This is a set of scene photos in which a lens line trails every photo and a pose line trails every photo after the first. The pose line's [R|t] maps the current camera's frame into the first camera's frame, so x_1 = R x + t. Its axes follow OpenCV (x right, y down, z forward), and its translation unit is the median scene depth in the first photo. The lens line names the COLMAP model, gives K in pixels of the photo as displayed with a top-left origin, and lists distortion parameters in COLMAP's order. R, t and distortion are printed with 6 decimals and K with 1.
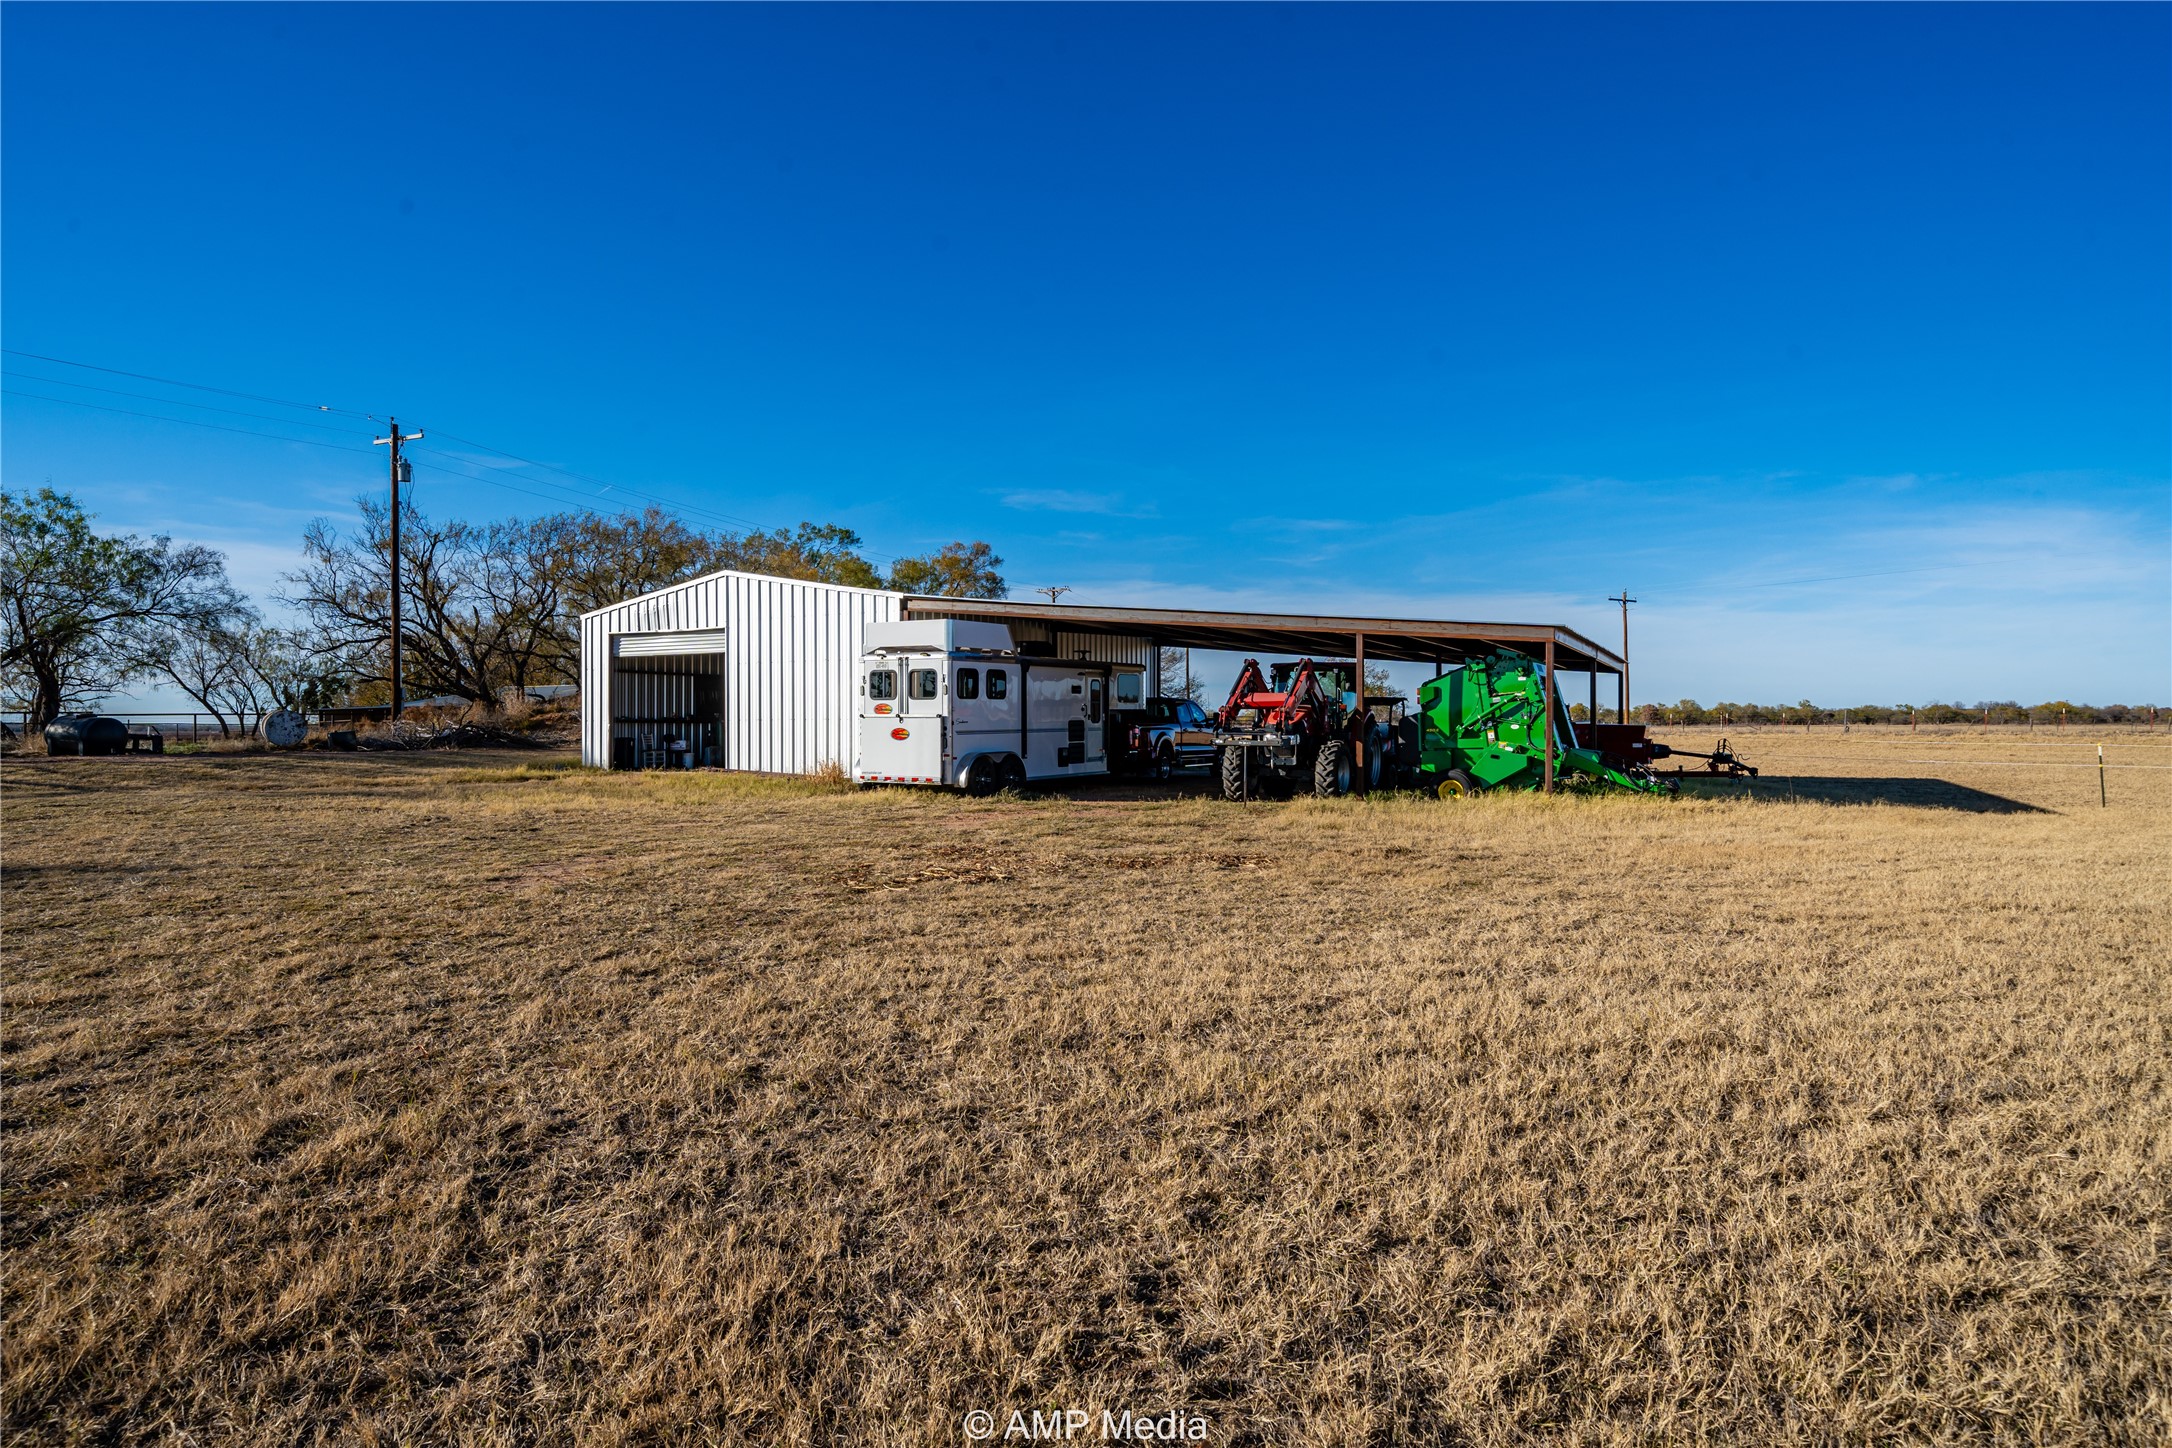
lens RADIAL K [[1238.2, 0, 1086.9], [0, 1238.2, 714.6], [0, 0, 1]] dist [-0.001655, -0.000149]
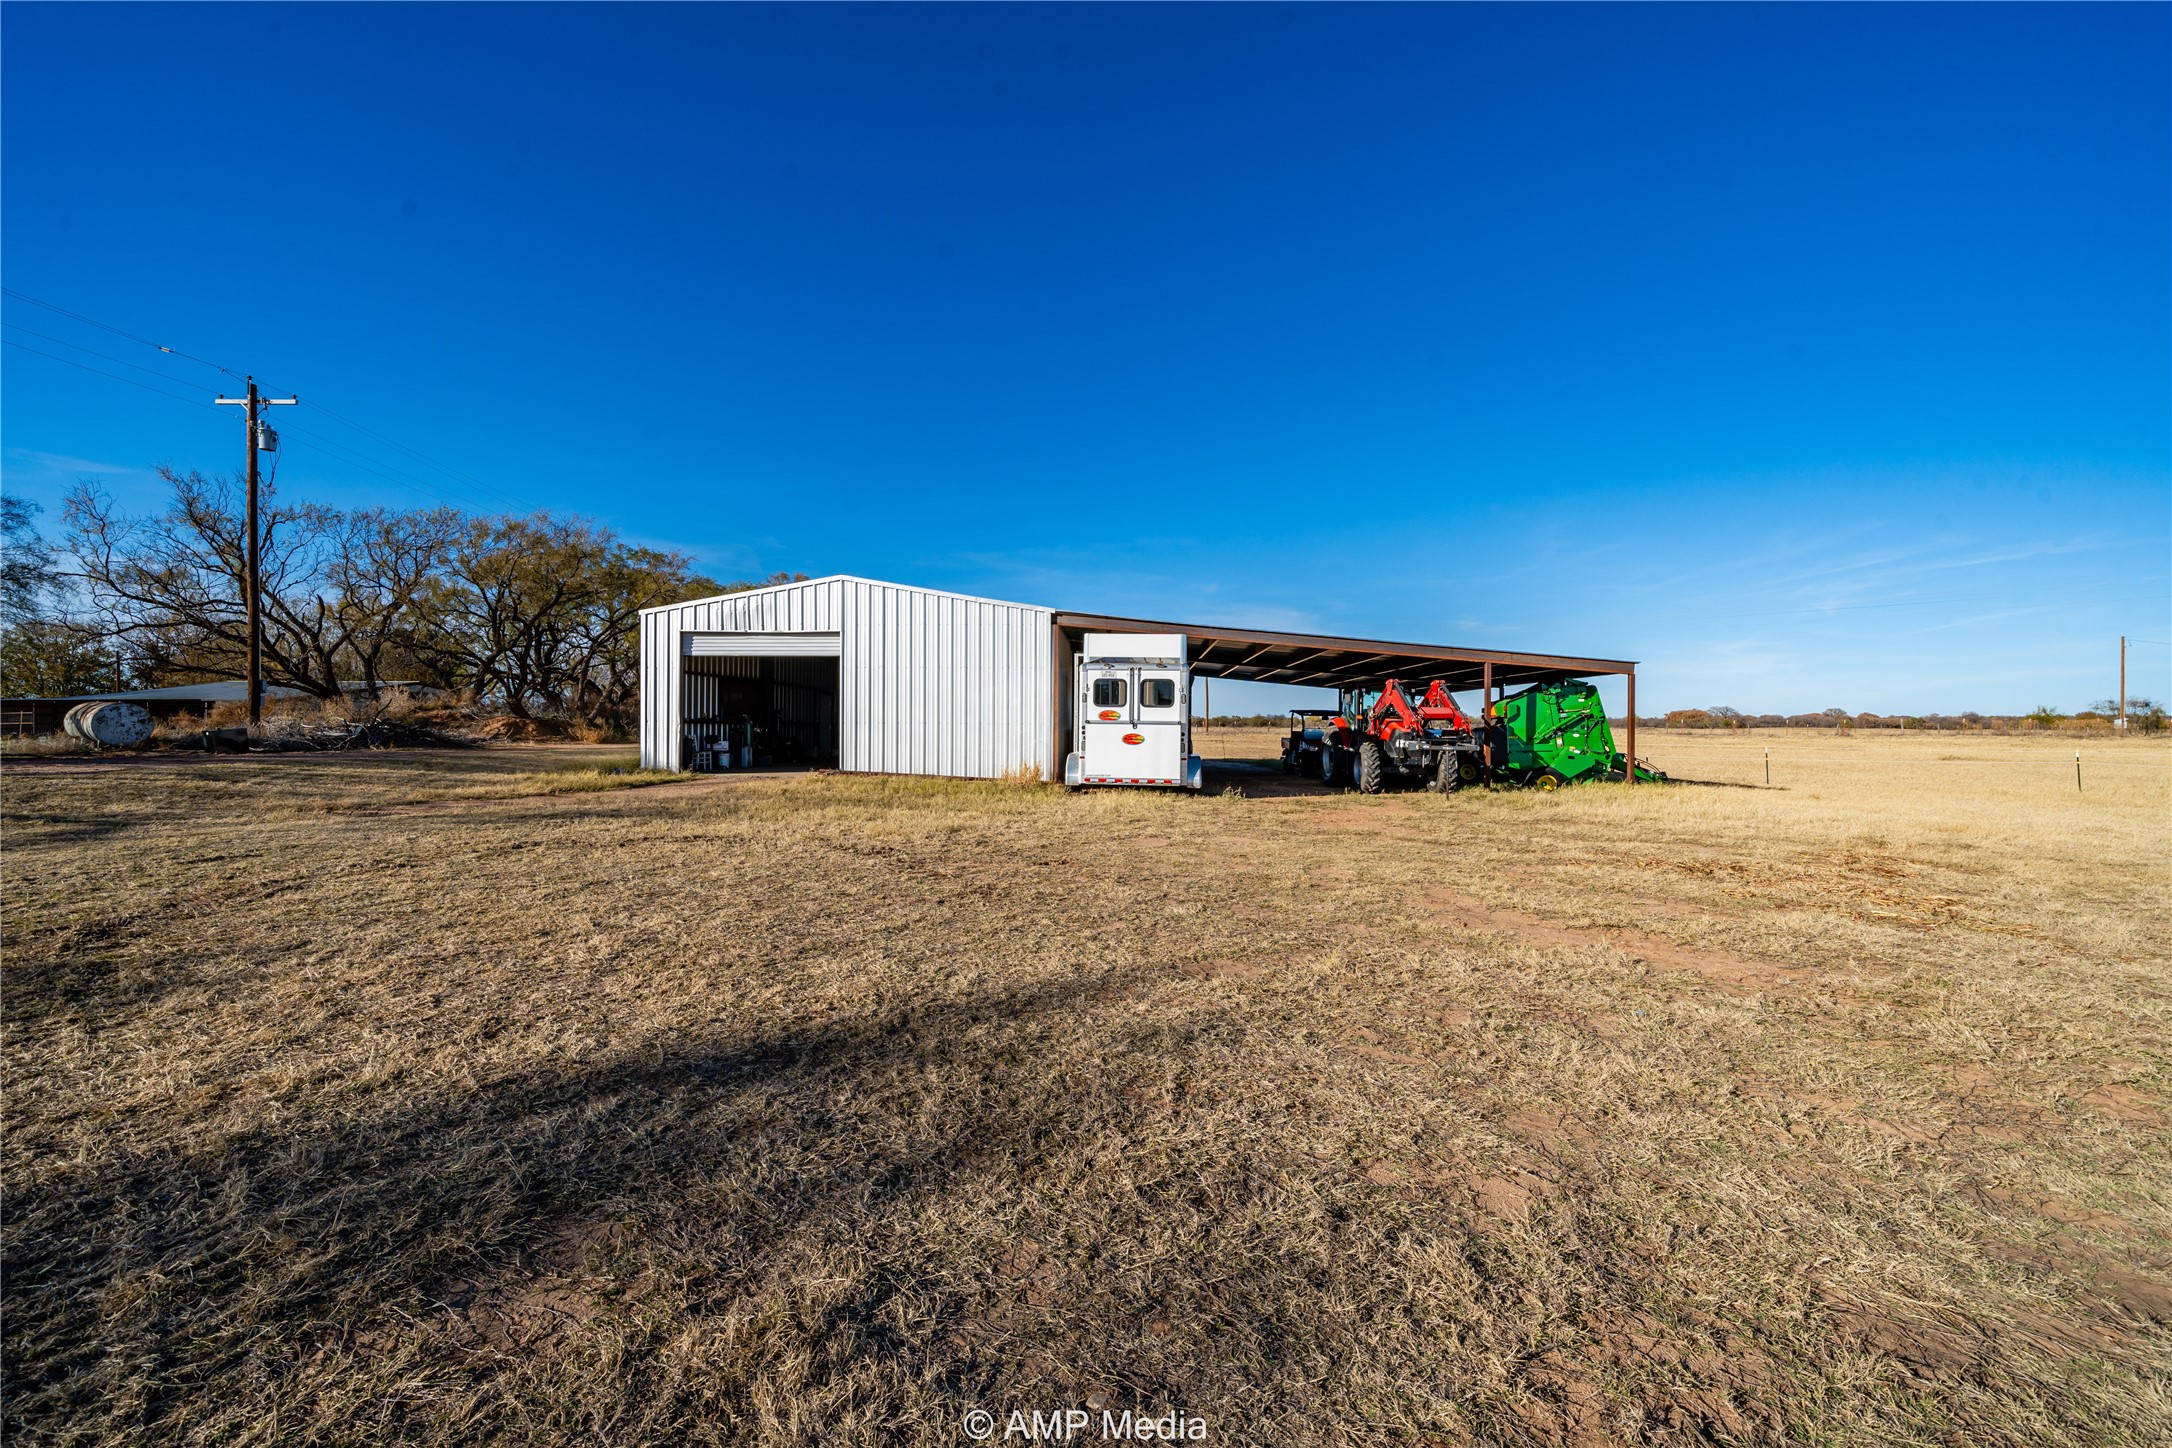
lens RADIAL K [[837.9, 0, 1085.1], [0, 837.9, 720.4], [0, 0, 1]] dist [0.000399, 0.000085]
pose [[0.907272, 0.011379, 0.420390, -0.453272], [-0.013172, 0.999912, 0.001363, -0.000698], [-0.420337, -0.006774, 0.907343, 0.331628]]
